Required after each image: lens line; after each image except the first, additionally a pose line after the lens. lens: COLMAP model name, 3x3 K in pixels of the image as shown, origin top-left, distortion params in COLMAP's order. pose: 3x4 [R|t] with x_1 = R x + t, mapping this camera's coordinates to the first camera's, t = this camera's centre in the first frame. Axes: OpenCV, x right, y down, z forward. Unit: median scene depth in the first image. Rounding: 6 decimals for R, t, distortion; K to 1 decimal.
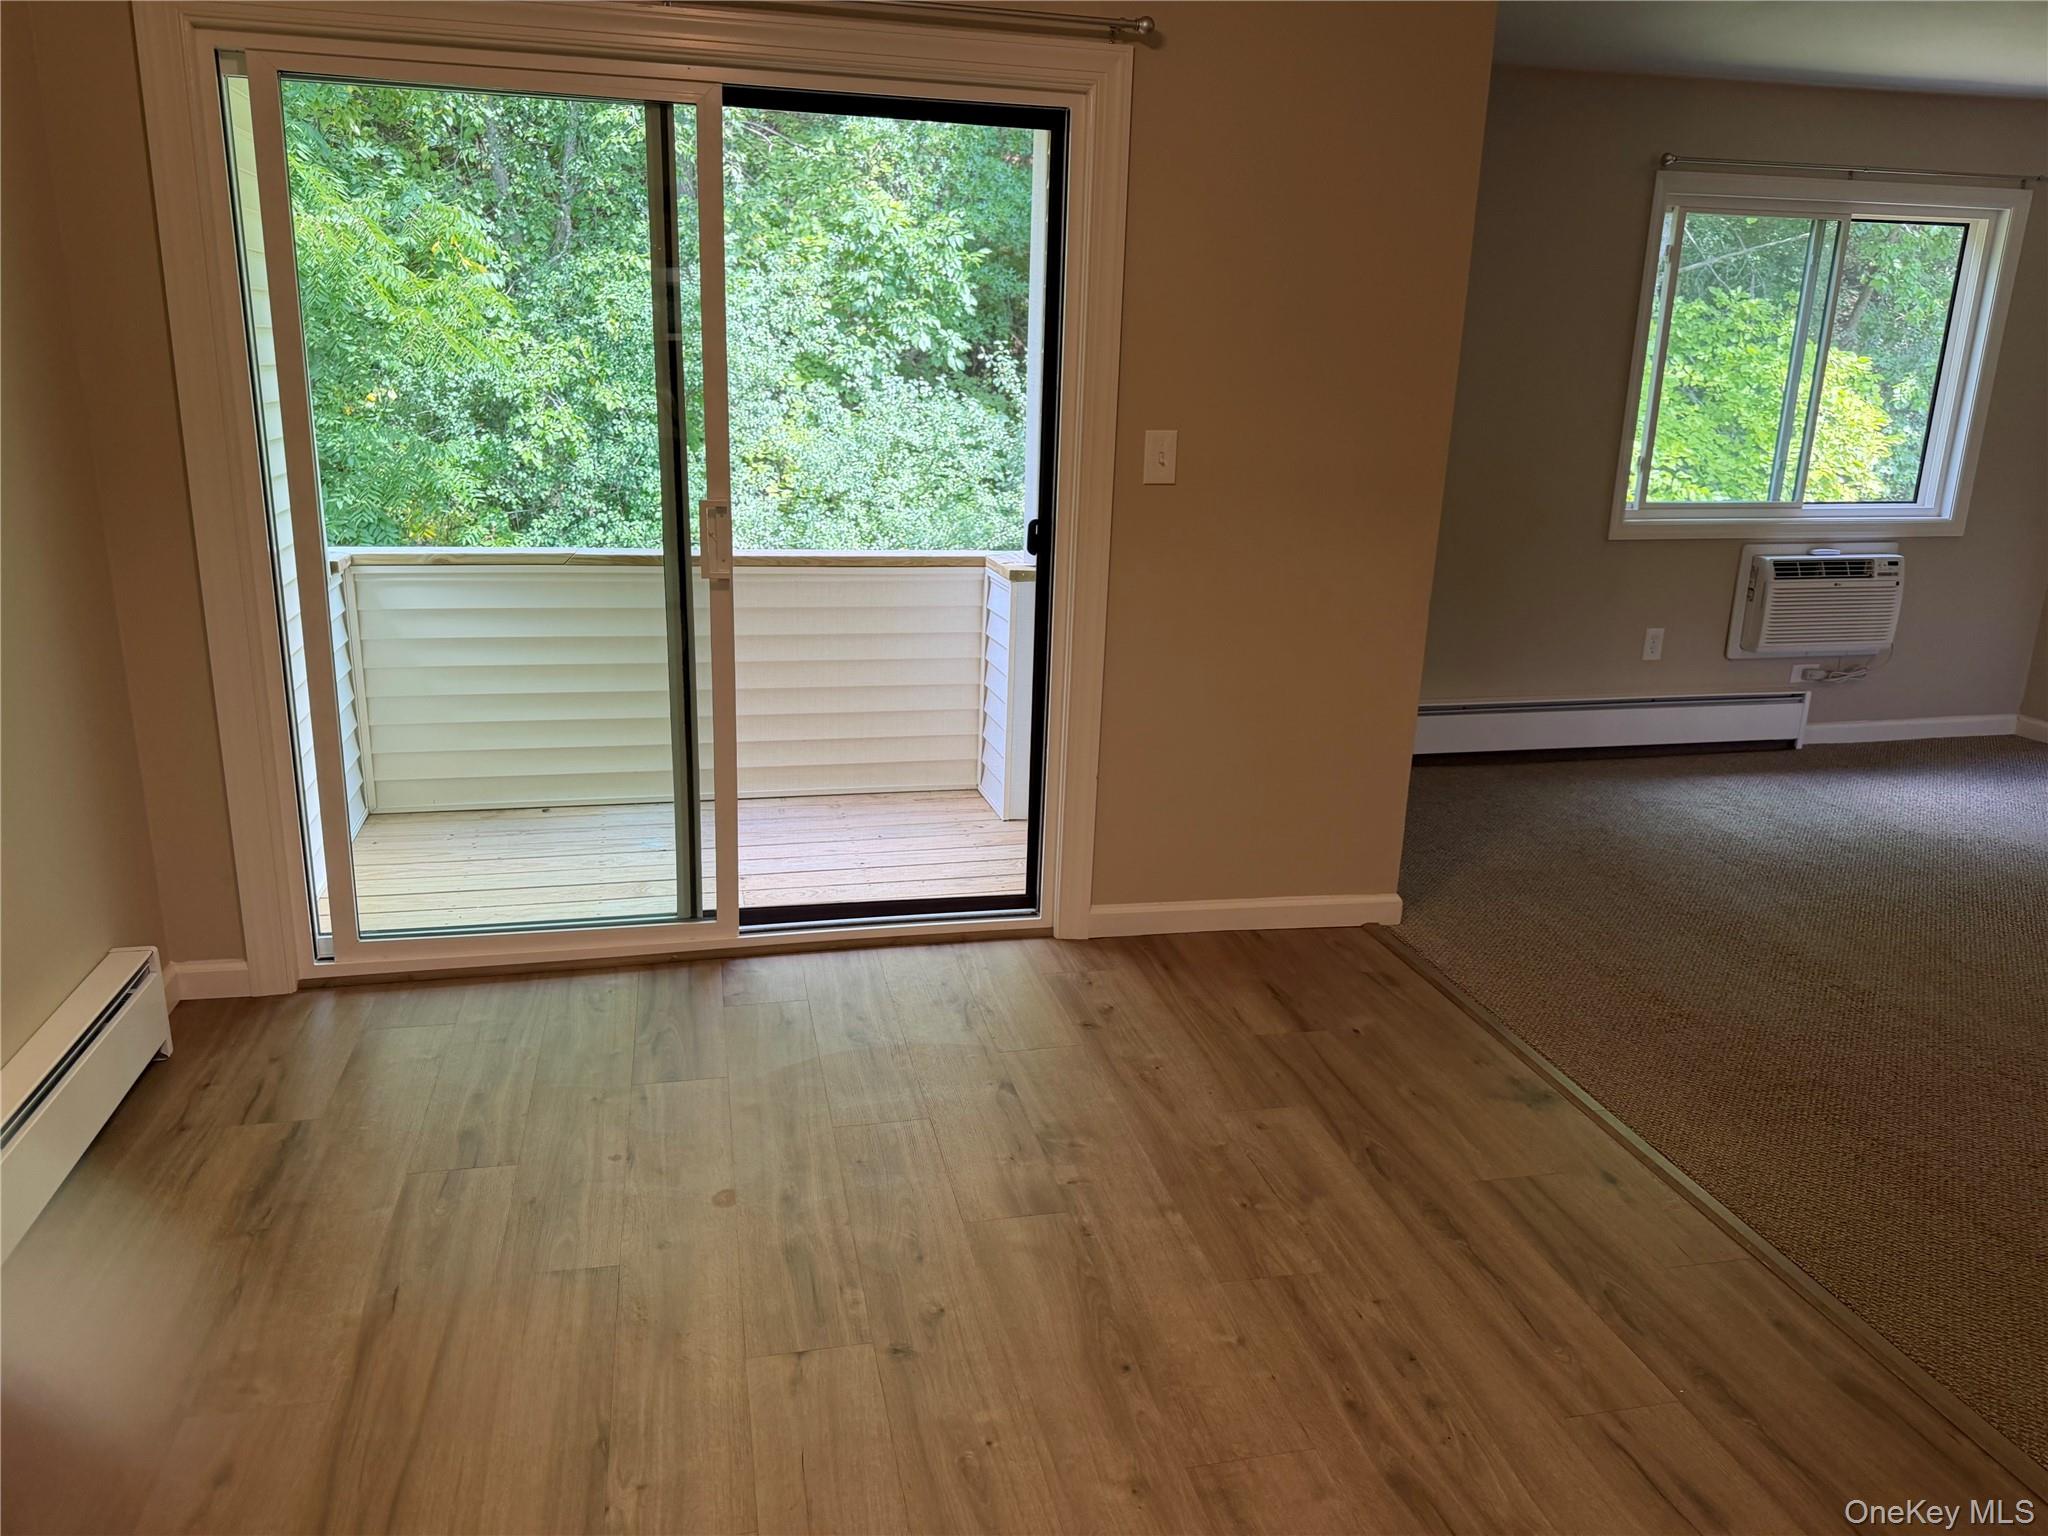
lens RADIAL K [[1438.8, 0, 1017.6], [0, 1438.8, 769.6], [0, 0, 1]] dist [0.042309, -0.053501]
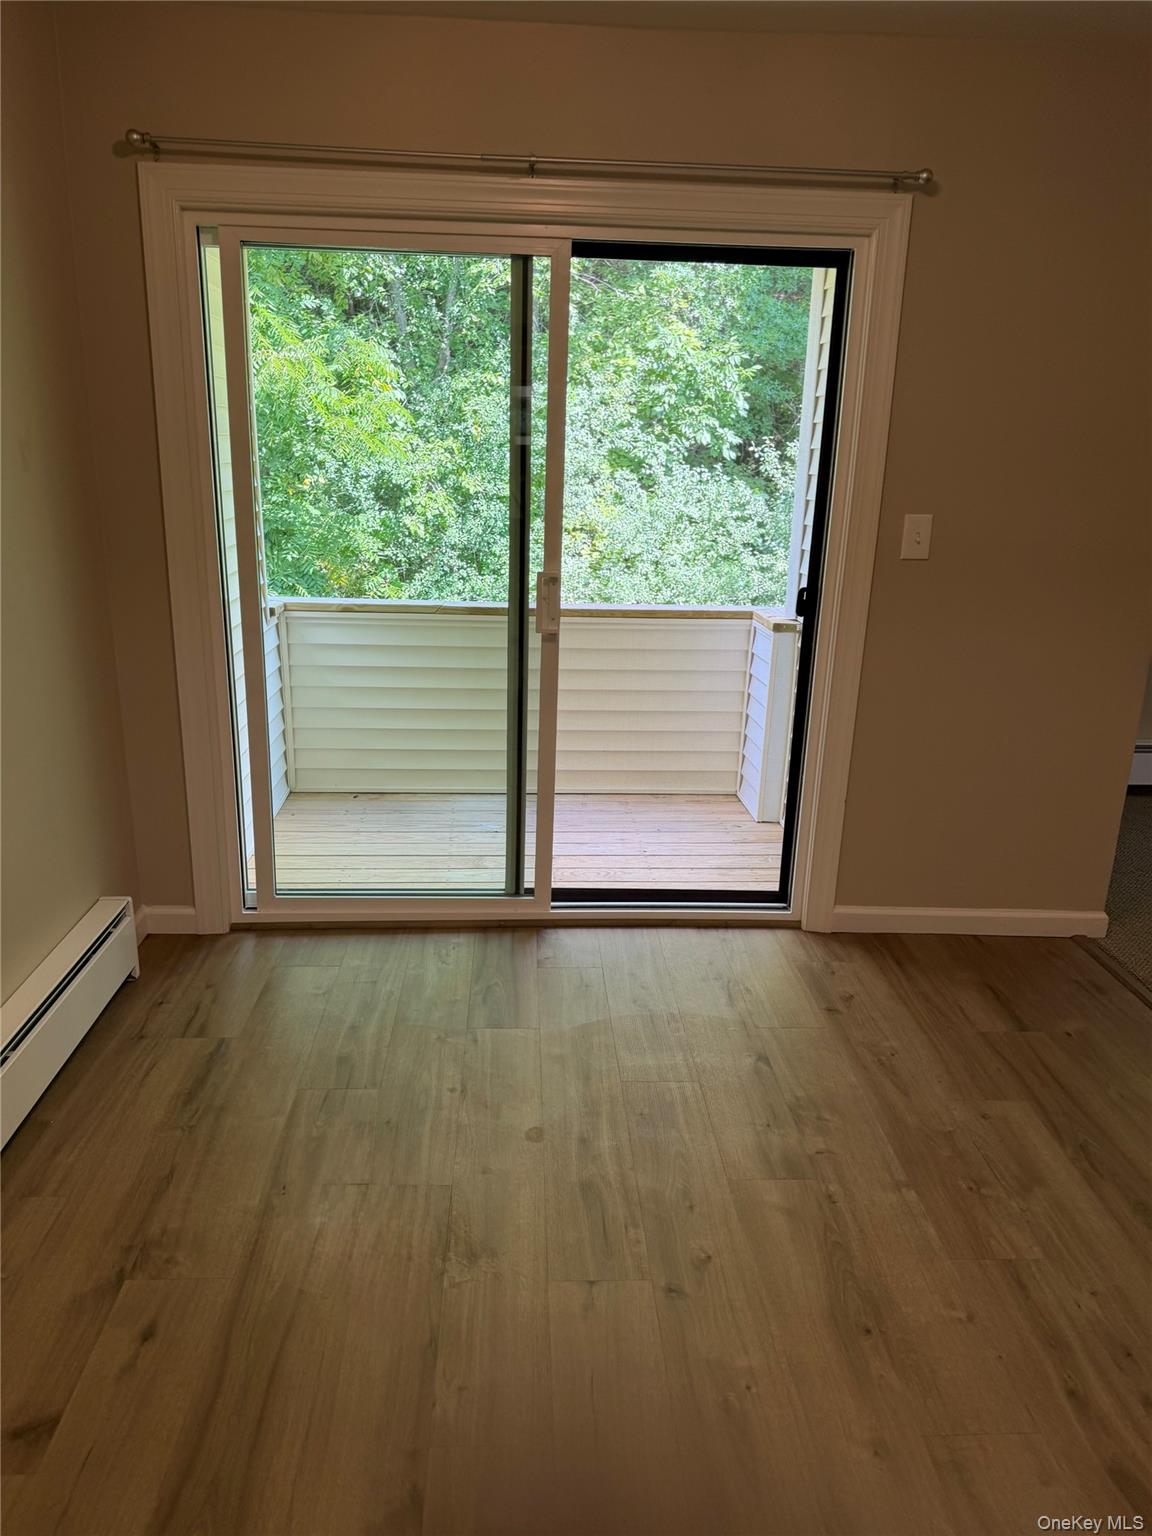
lens RADIAL K [[1079.1, 0, 574.4], [0, 1079.1, 775.3], [0, 0, 1]] dist [0.042309, -0.053501]
pose [[0.984628, 0.047292, -0.168143, -0.019223], [-0.044925, 0.998831, 0.017856, -0.023698], [0.168791, -0.010027, 0.985601, 0.062574]]
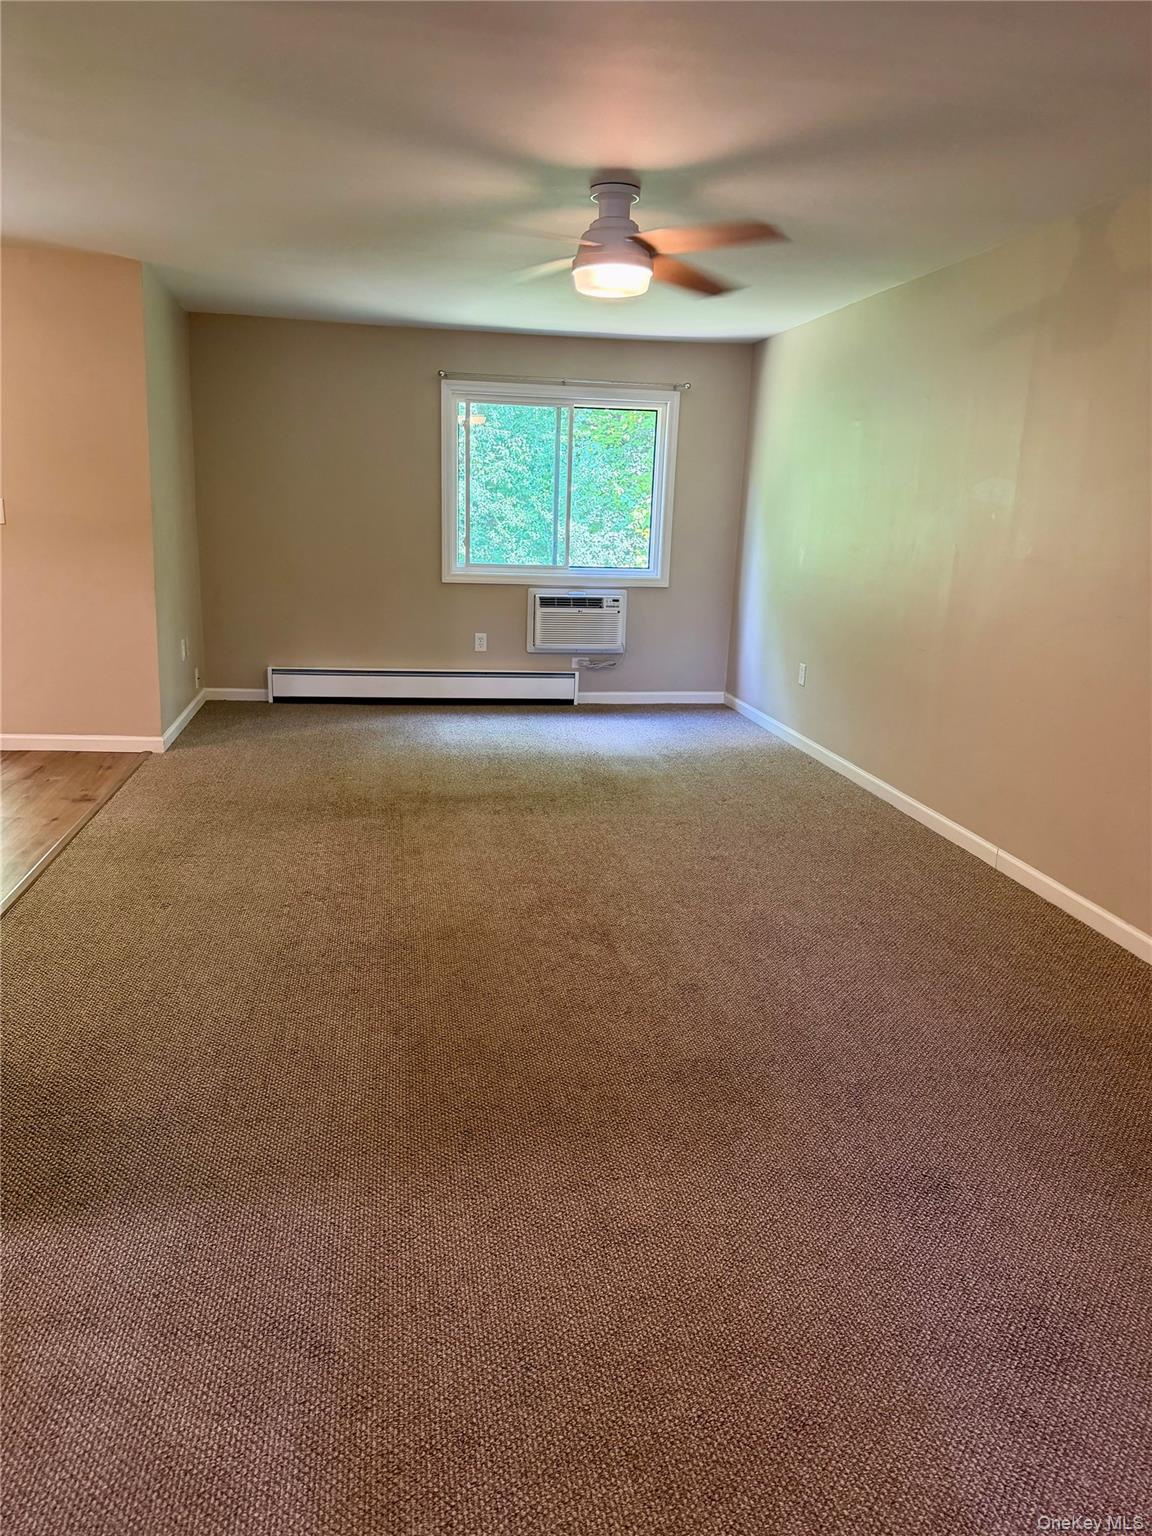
lens RADIAL K [[1079.1, 0, 594.6], [0, 1079.1, 791.9], [0, 0, 1]] dist [0.042309, -0.053501]
pose [[0.999058, 0.025957, -0.034789, 1.010311], [-0.026538, 0.999514, -0.016337, 0.186529], [0.034348, 0.017245, 0.999261, -0.526094]]
